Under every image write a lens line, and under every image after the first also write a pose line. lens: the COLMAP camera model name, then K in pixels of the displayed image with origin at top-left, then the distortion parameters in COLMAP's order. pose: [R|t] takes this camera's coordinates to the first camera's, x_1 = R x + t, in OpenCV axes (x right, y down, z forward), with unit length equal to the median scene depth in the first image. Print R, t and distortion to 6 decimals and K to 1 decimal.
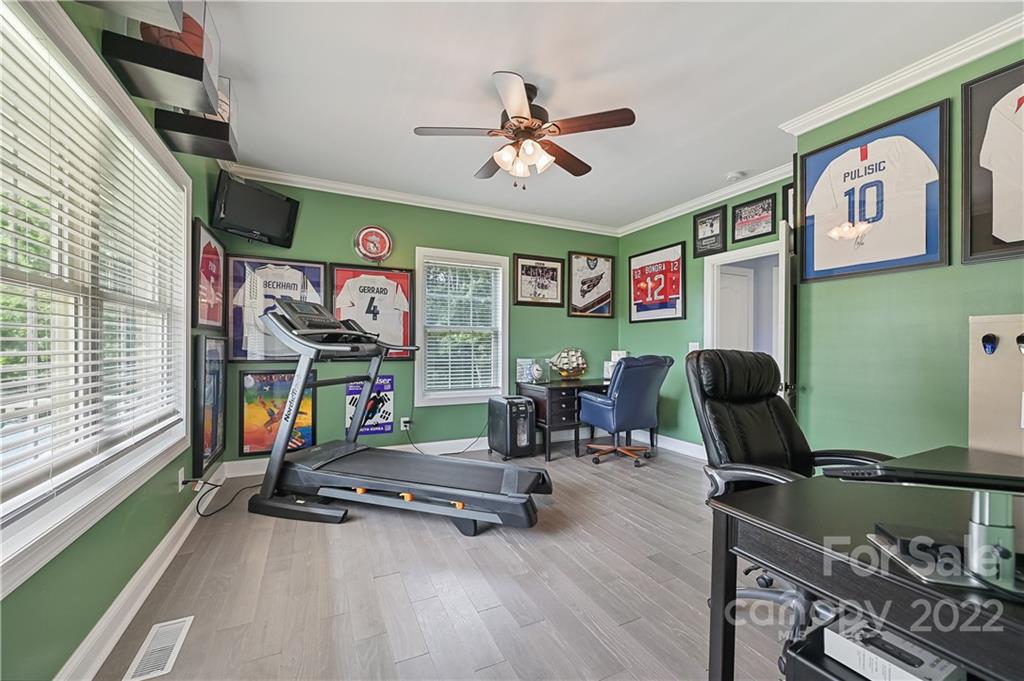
lens RADIAL K [[405.8, 0, 505.4], [0, 405.8, 344.9], [0, 0, 1]] dist [0.000352, -0.000251]
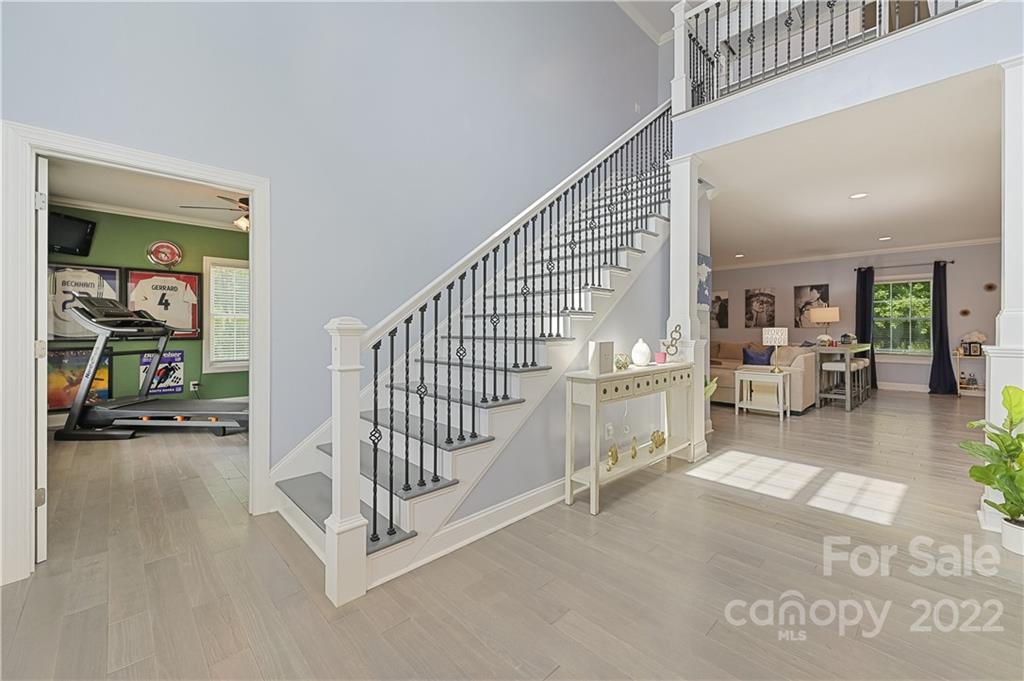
lens RADIAL K [[405.8, 0, 500.4], [0, 405.8, 326.0], [0, 0, 1]] dist [0.000352, -0.000251]
pose [[0.948844, -0.004437, 0.315714, 0.346845], [0.005669, 0.999979, -0.002986, 0.003151], [-0.315694, 0.004623, 0.948850, -0.717162]]
